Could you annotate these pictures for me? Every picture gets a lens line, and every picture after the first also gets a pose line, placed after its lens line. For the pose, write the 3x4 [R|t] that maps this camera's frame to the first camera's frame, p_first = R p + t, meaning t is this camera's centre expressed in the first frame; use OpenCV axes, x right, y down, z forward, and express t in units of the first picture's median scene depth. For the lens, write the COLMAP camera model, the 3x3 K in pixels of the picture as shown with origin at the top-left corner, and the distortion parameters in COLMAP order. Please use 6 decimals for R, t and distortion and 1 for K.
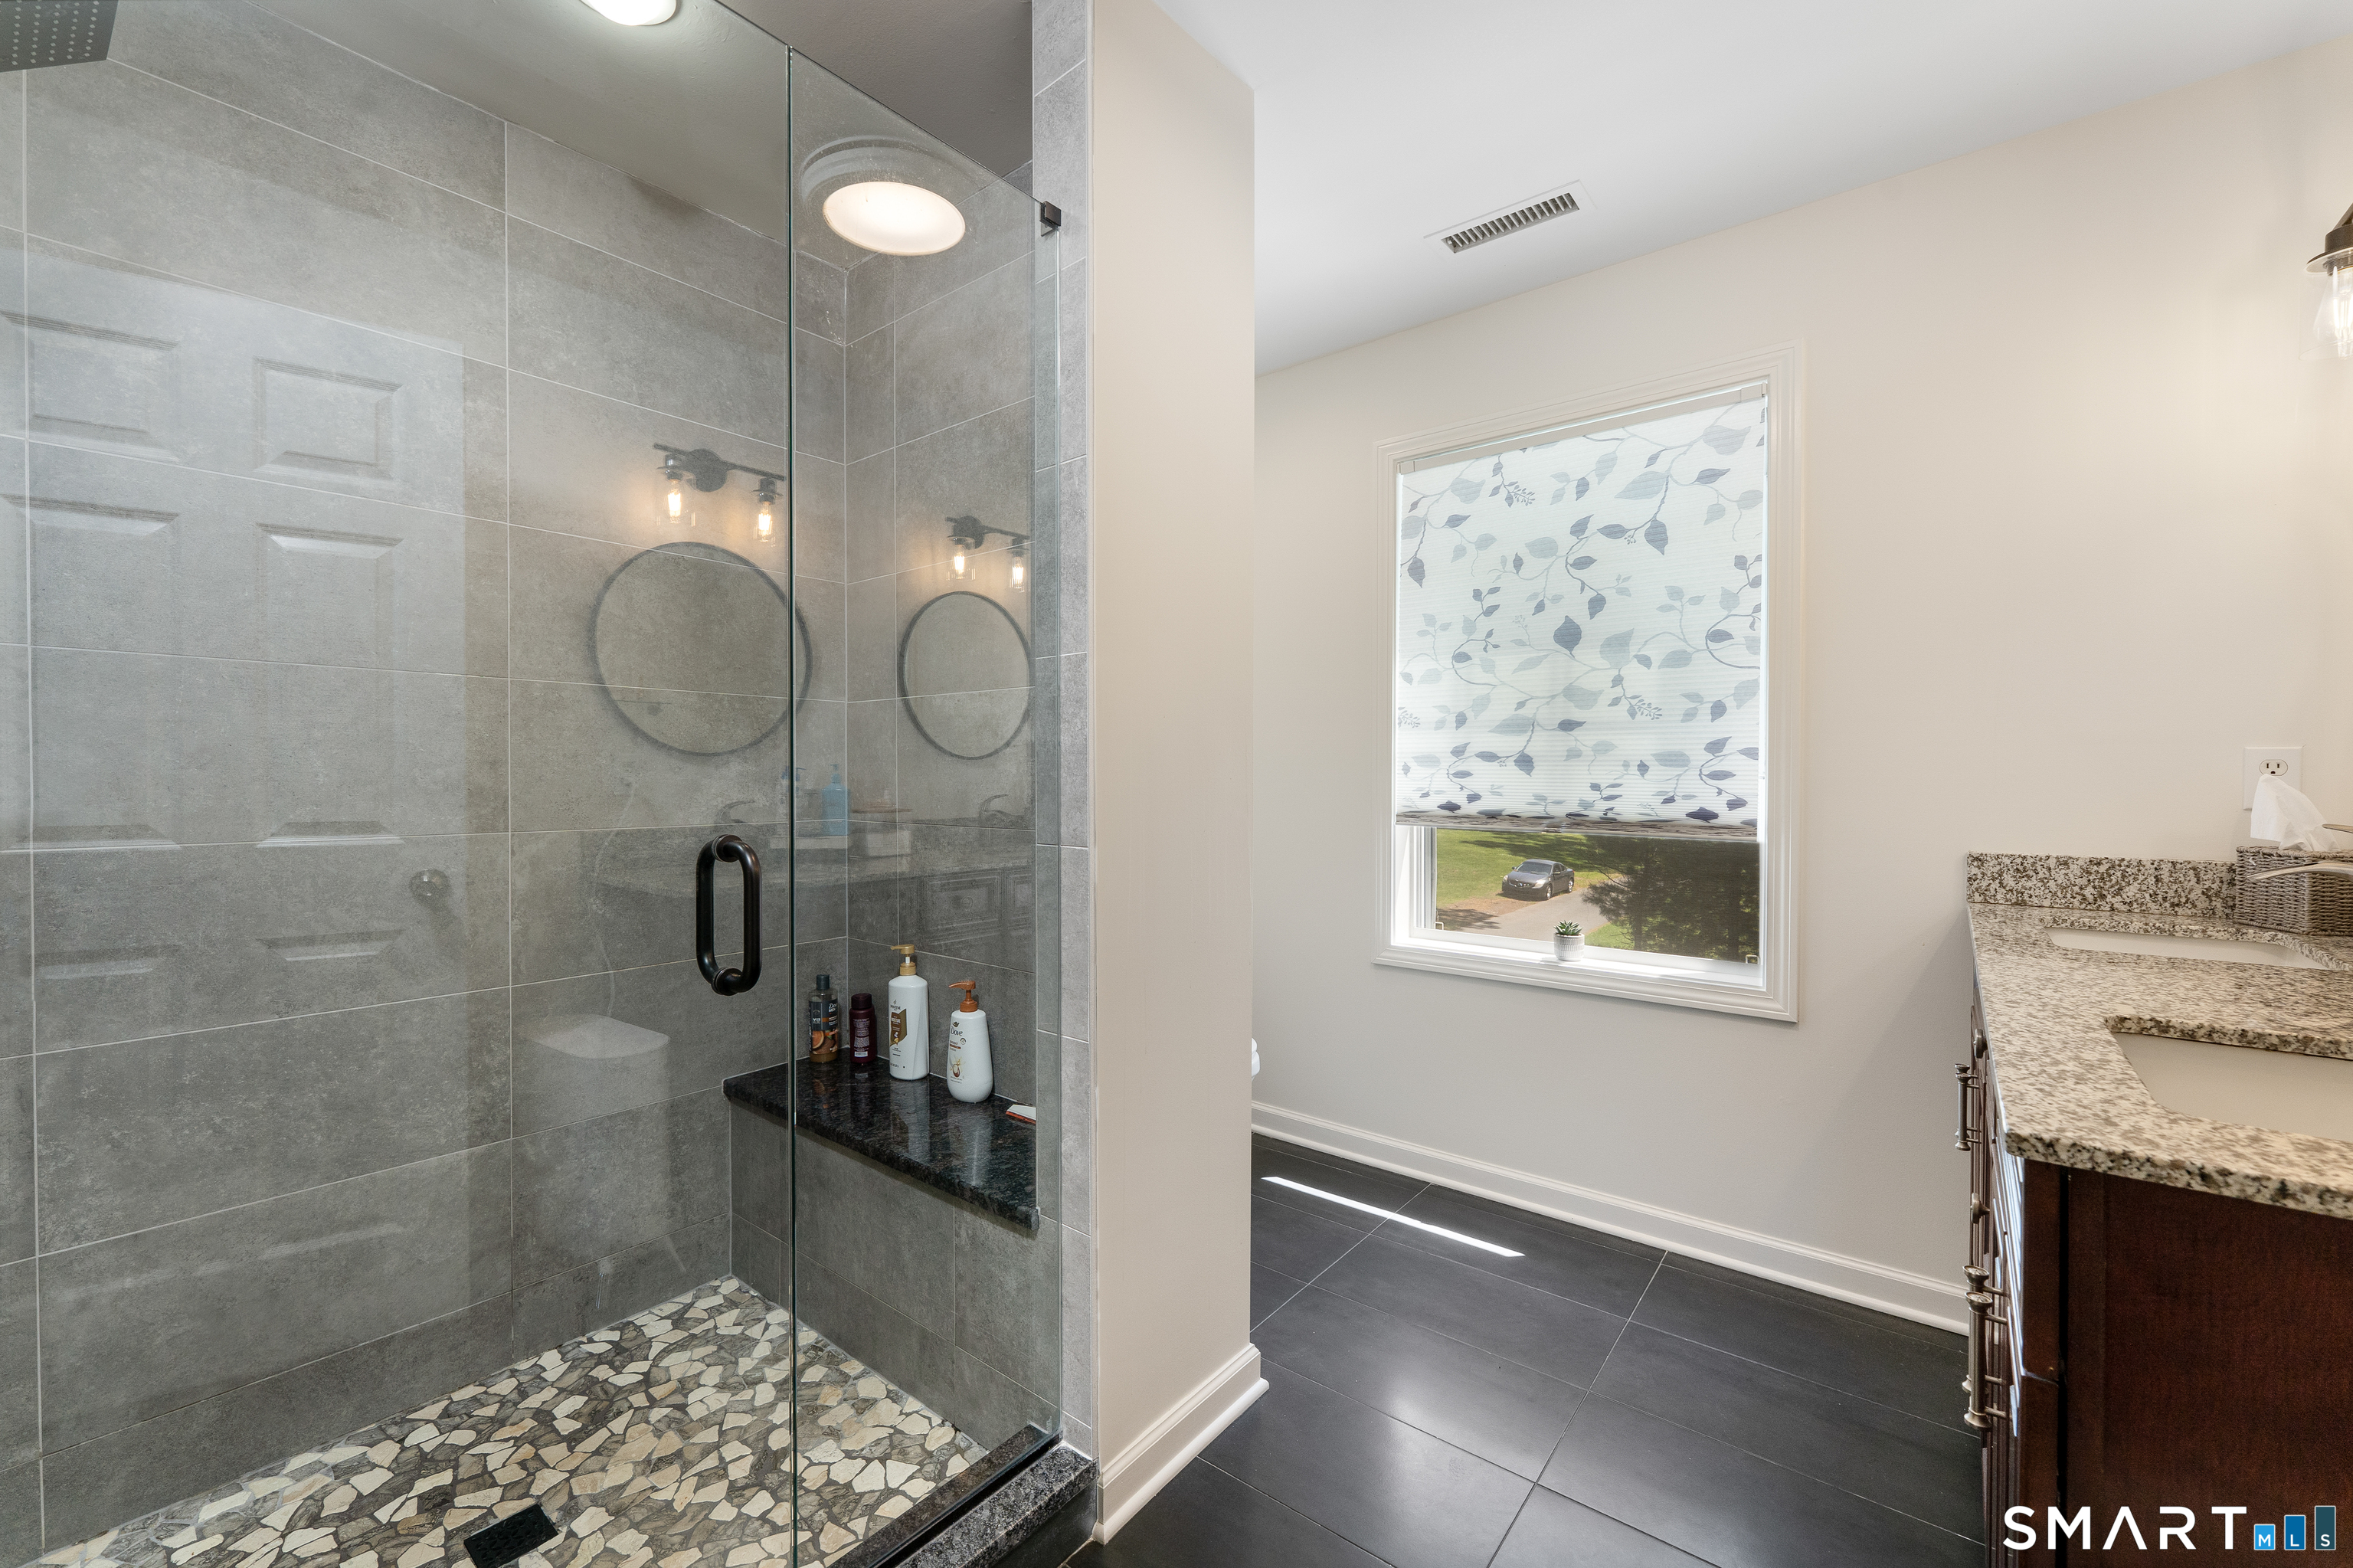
lens RADIAL K [[947.5, 0, 1162.1], [0, 947.5, 787.9], [0, 0, 1]] dist [-0.000185, -0.000318]
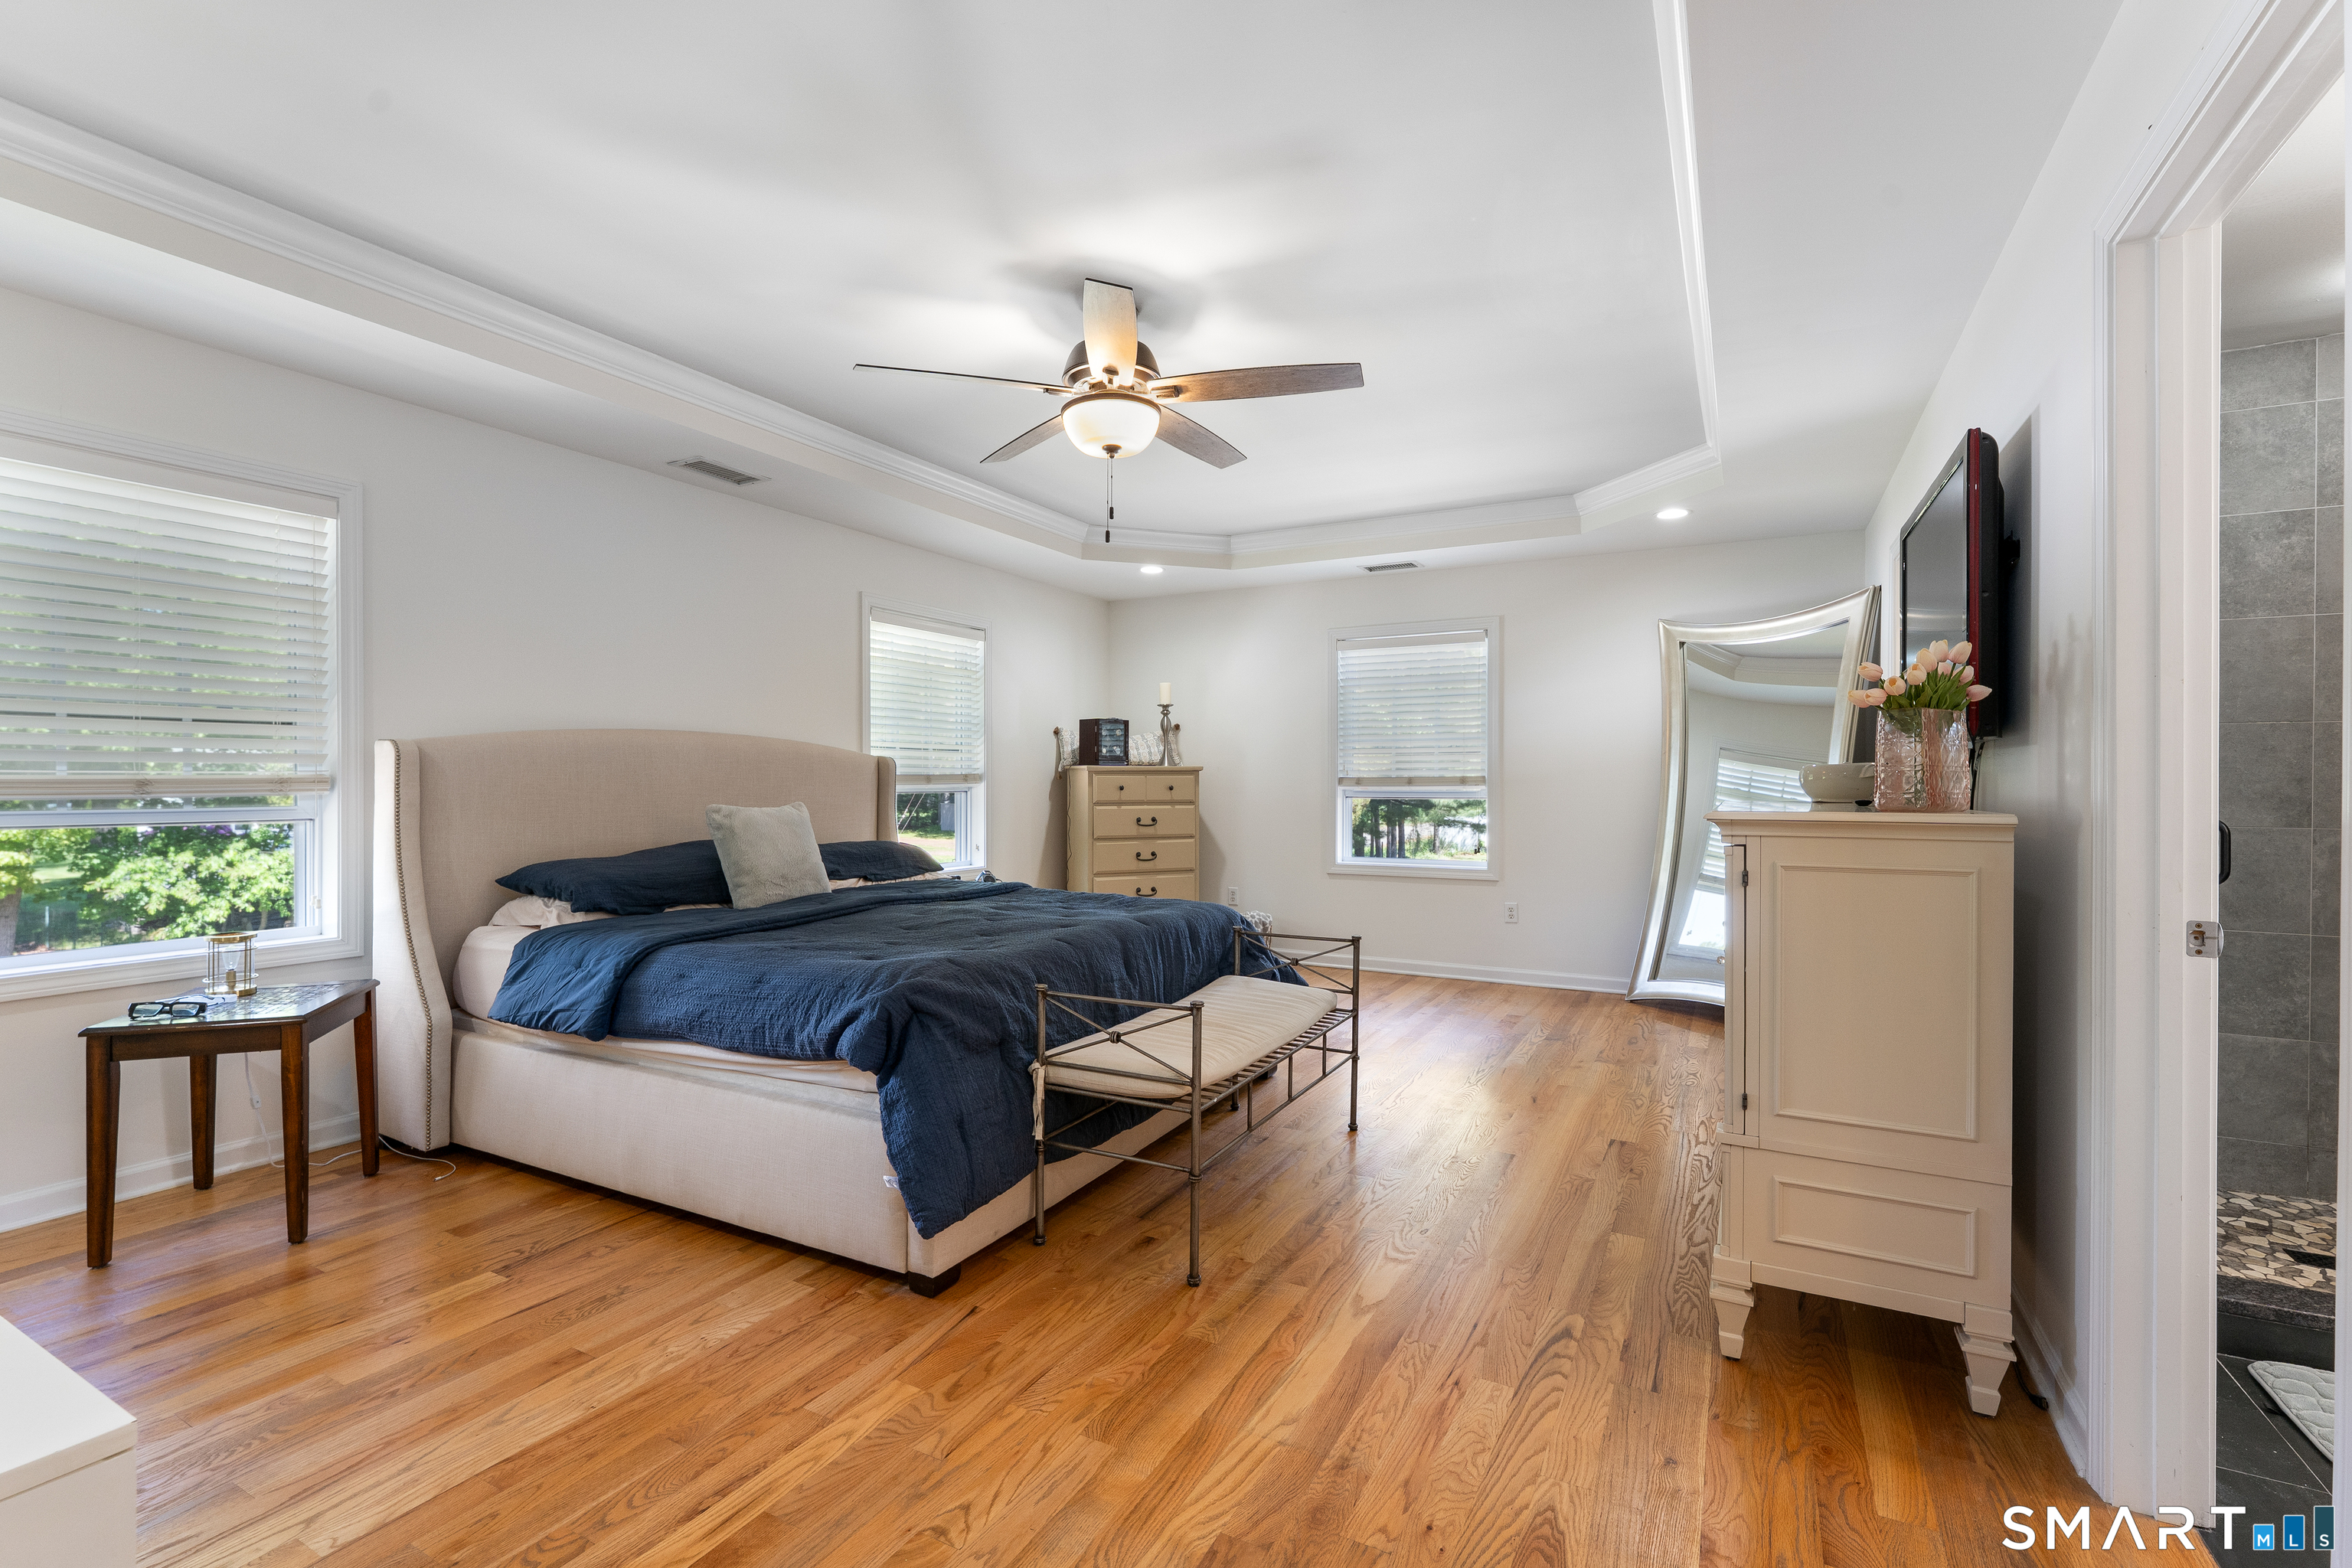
lens RADIAL K [[1044.0, 0, 1176.0], [0, 1044.0, 784.0], [0, 0, 1]] dist [-0.000590, 0.000039]
pose [[0.182707, 0.008415, -0.983131, 0.611175], [-0.010169, 0.999926, 0.006669, -0.014591], [0.983115, 0.008779, 0.182779, -1.089372]]
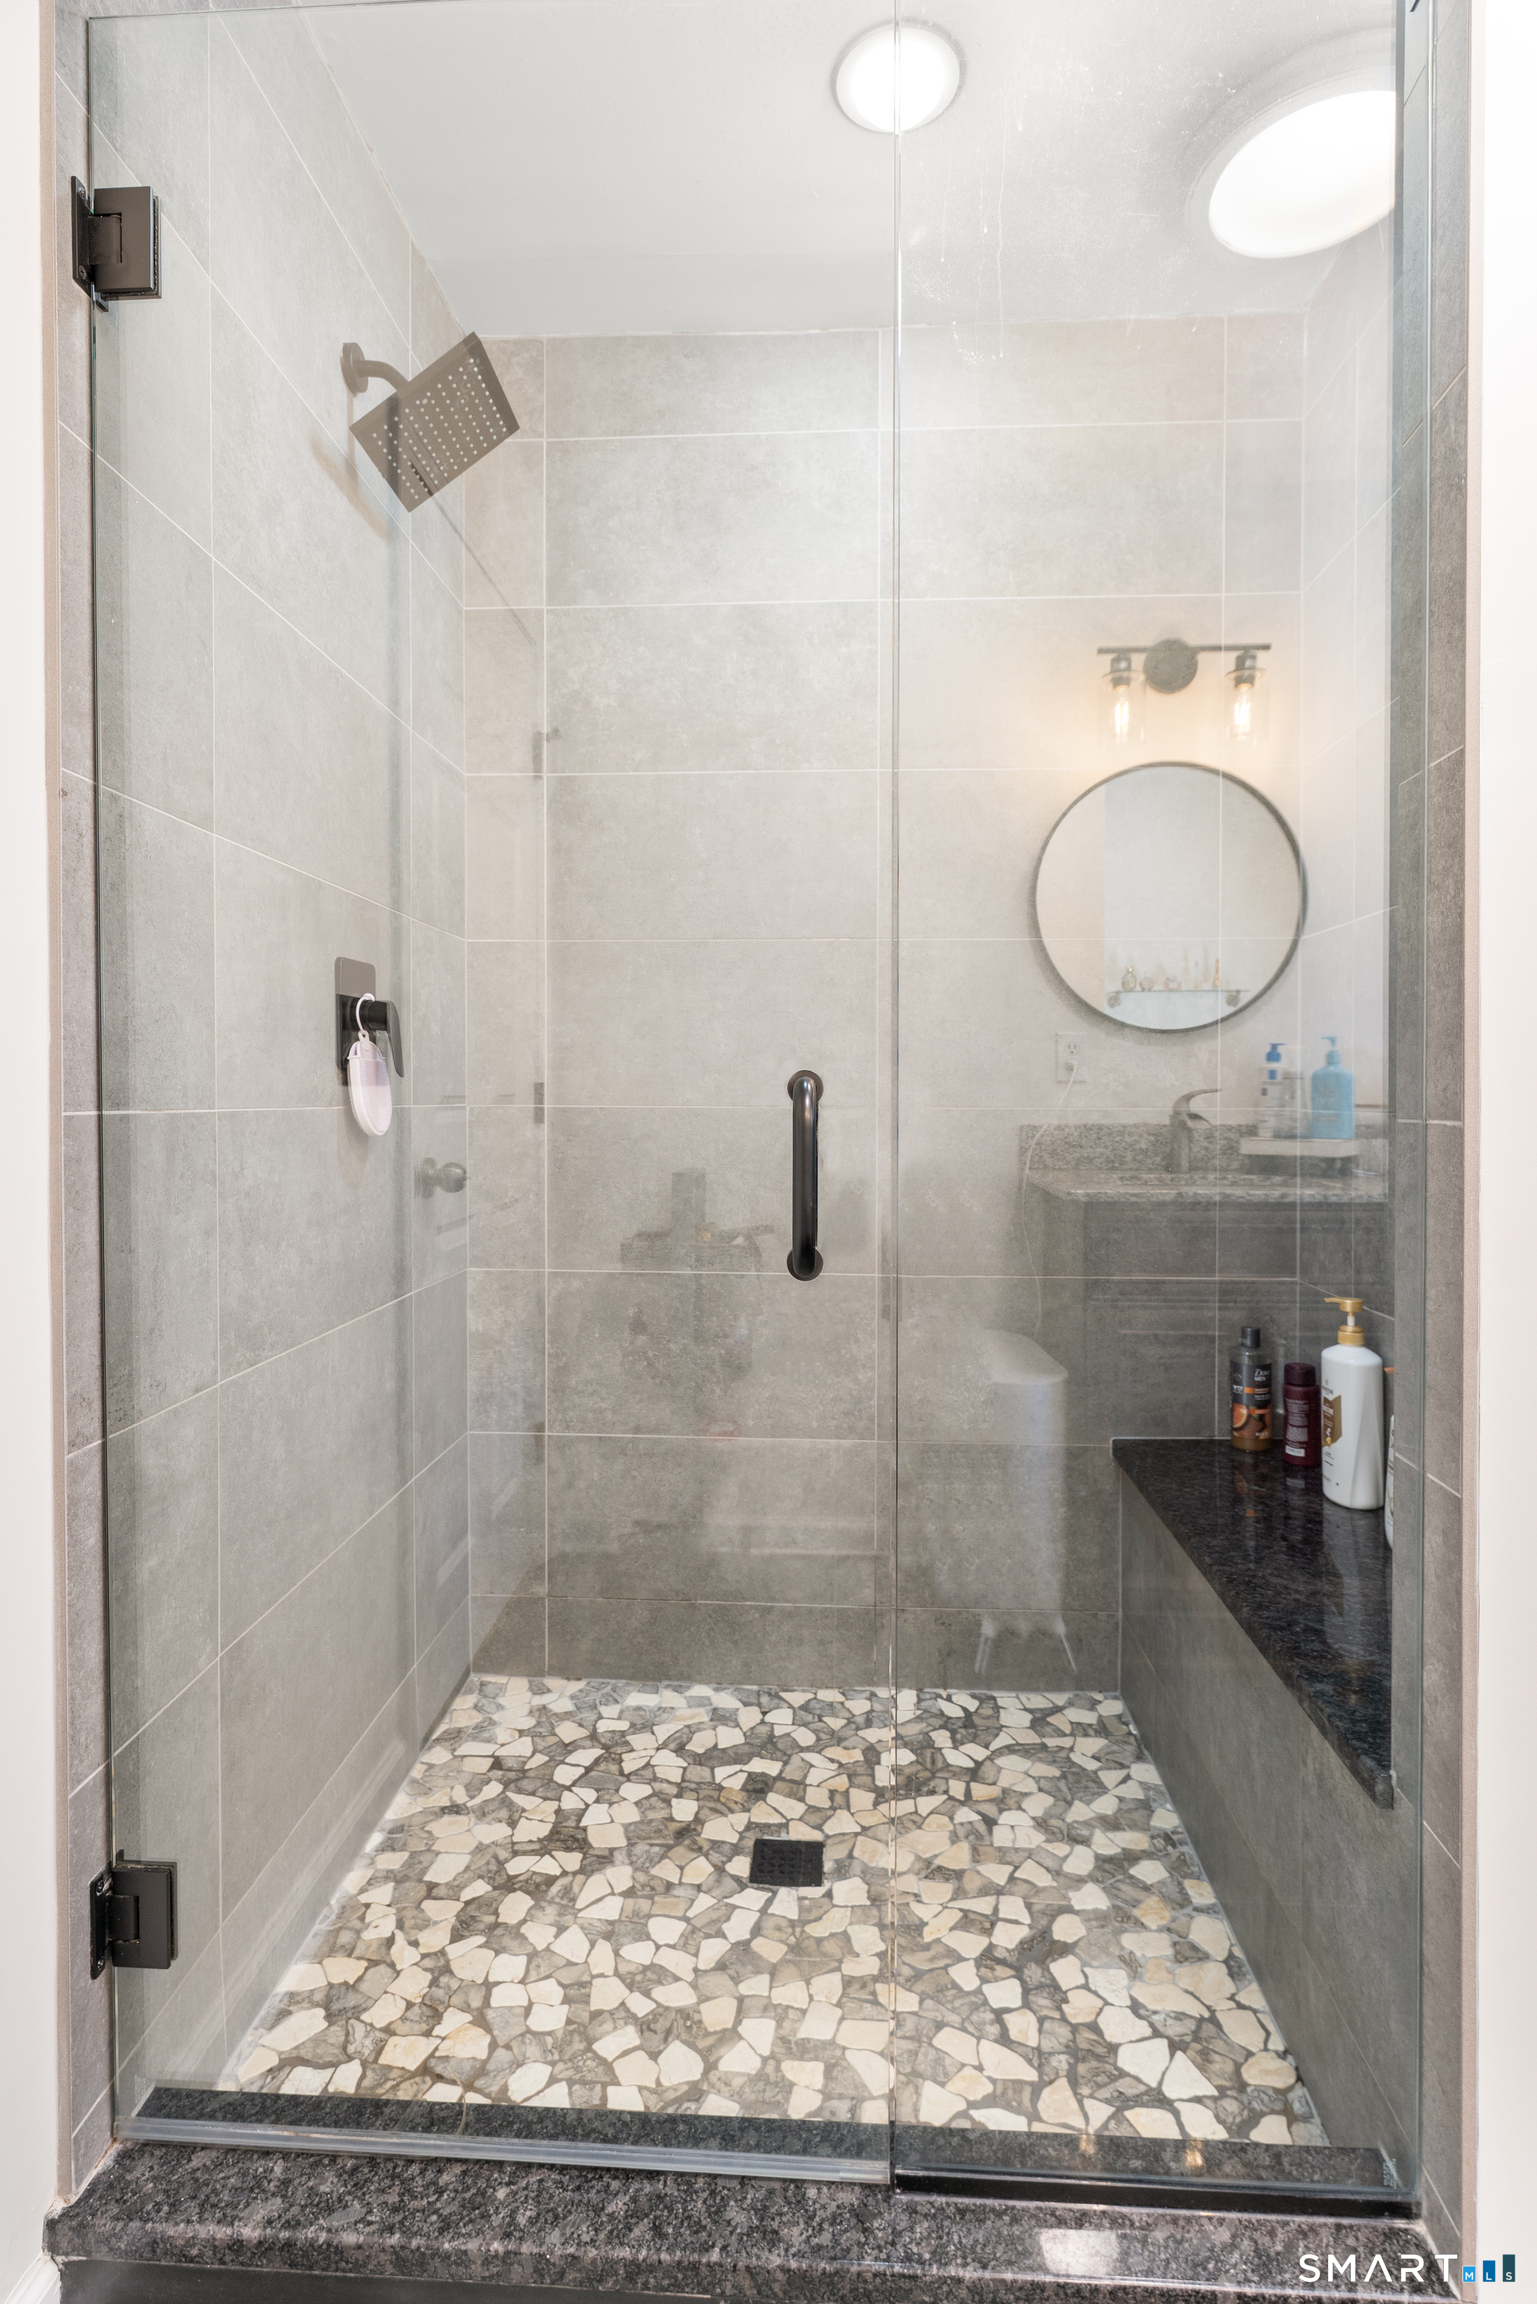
lens RADIAL K [[1179.5, 0, 770.7], [0, 1179.5, 1110.3], [0, 0, 1]] dist [0.002438, -0.001660]
pose [[0.593855, 0.012625, -0.804473, 0.185381], [-0.012177, 0.999903, 0.006703, 0.048083], [0.804480, 0.005816, 0.593951, 0.262503]]
